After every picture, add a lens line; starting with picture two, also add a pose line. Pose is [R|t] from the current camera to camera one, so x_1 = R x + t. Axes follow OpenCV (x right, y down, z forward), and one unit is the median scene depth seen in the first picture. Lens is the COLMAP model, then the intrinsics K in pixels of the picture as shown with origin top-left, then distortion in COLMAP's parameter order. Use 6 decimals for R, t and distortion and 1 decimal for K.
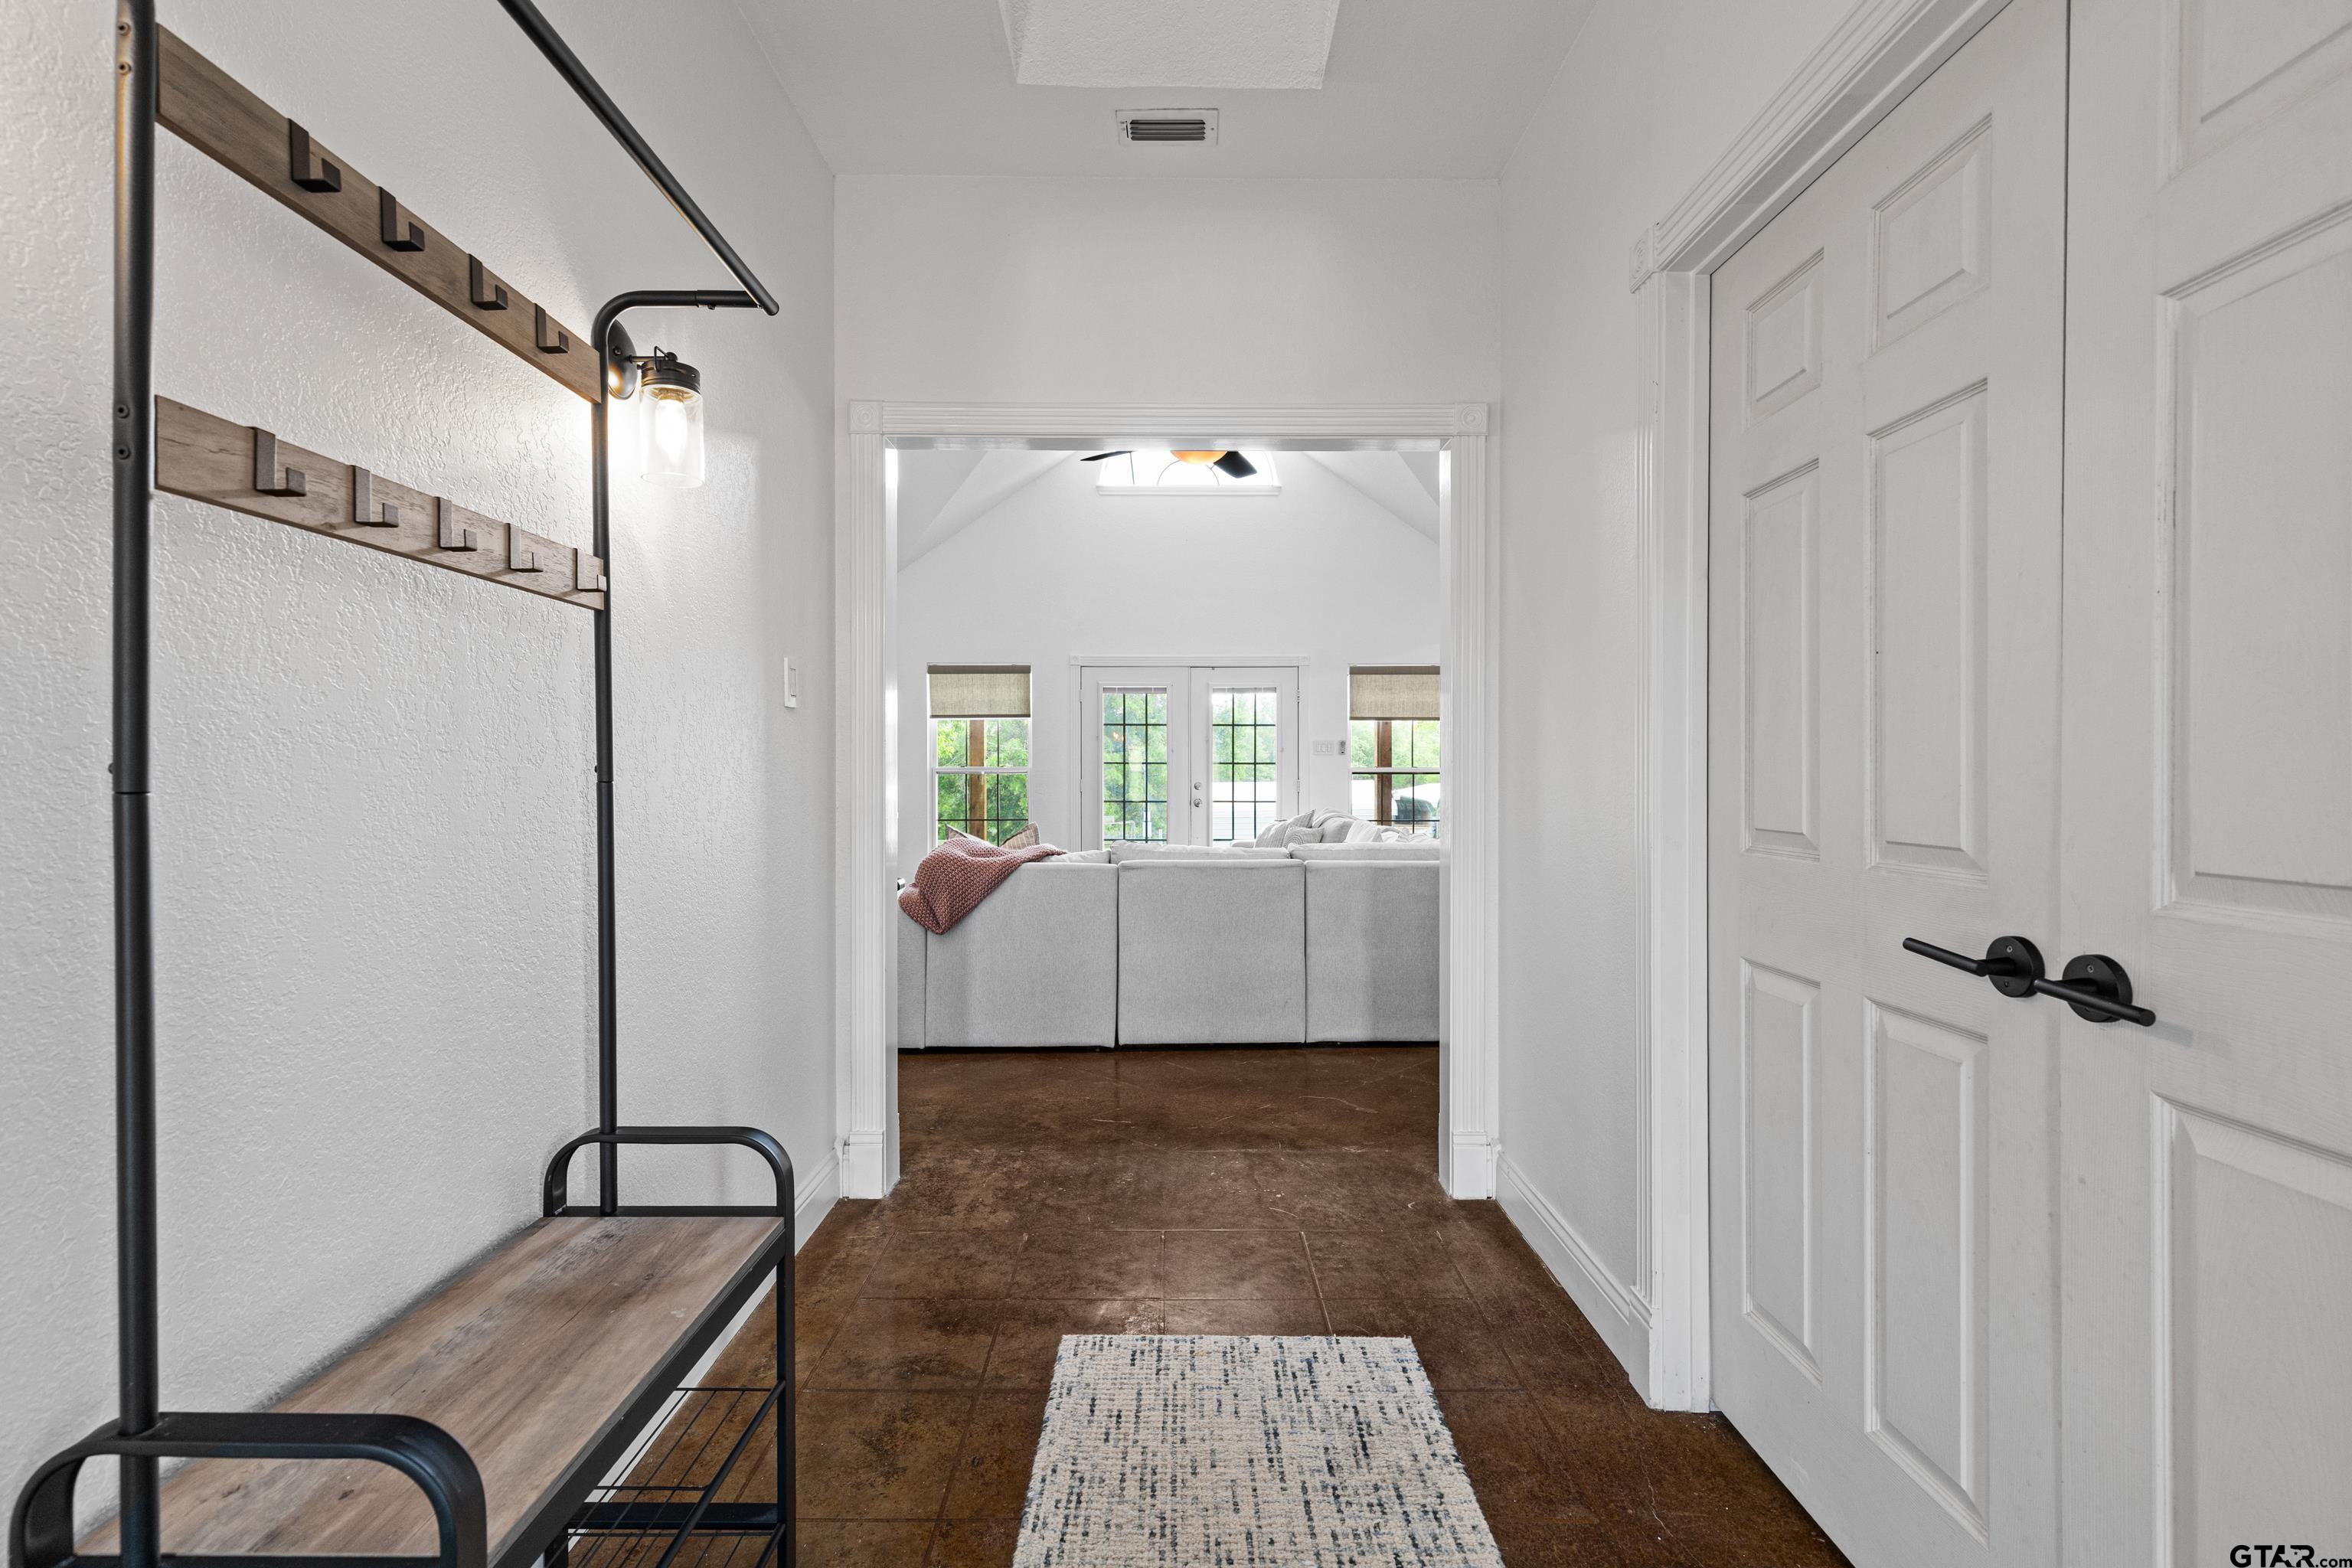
lens RADIAL K [[1060.7, 0, 1172.7], [0, 1060.7, 778.2], [0, 0, 1]] dist [0.008643, -0.000275]
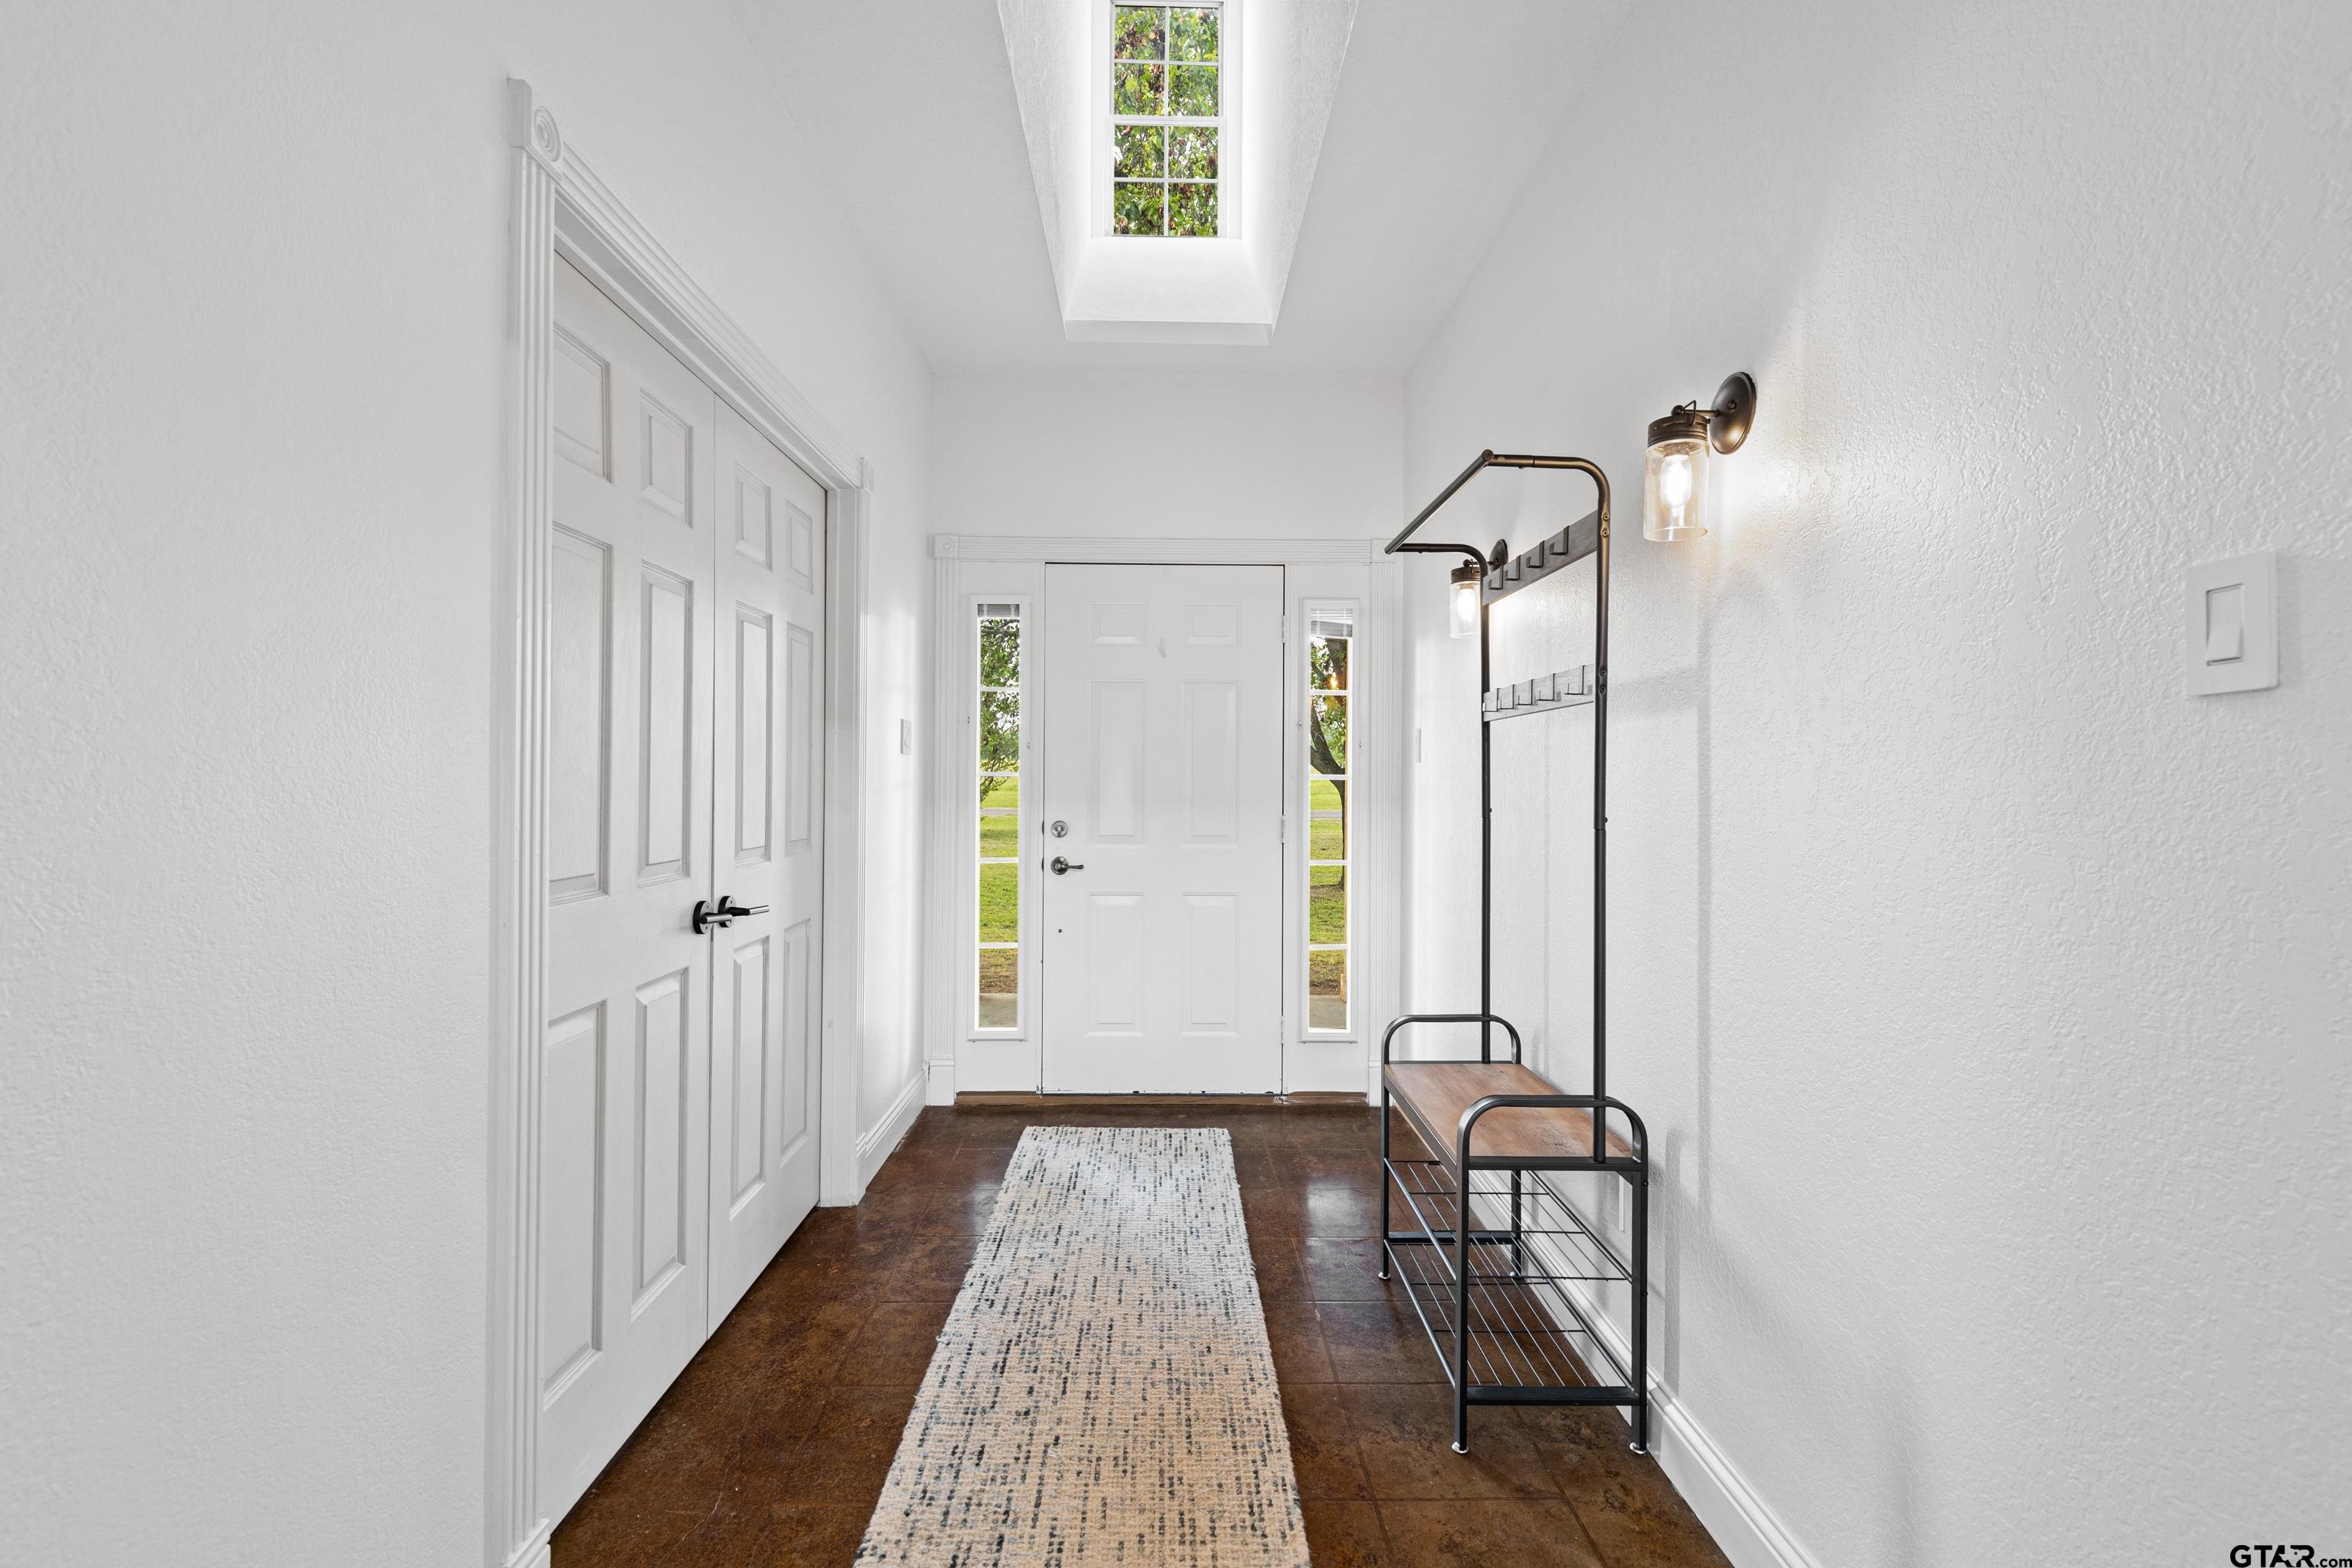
lens RADIAL K [[1060.7, 0, 1172.7], [0, 1060.7, 778.2], [0, 0, 1]] dist [0.008643, -0.000275]
pose [[-0.999870, -0.007214, -0.014442, 0.010952], [-0.007250, 0.999971, 0.002470, -0.053073], [0.014423, 0.002575, -0.999893, 2.075475]]
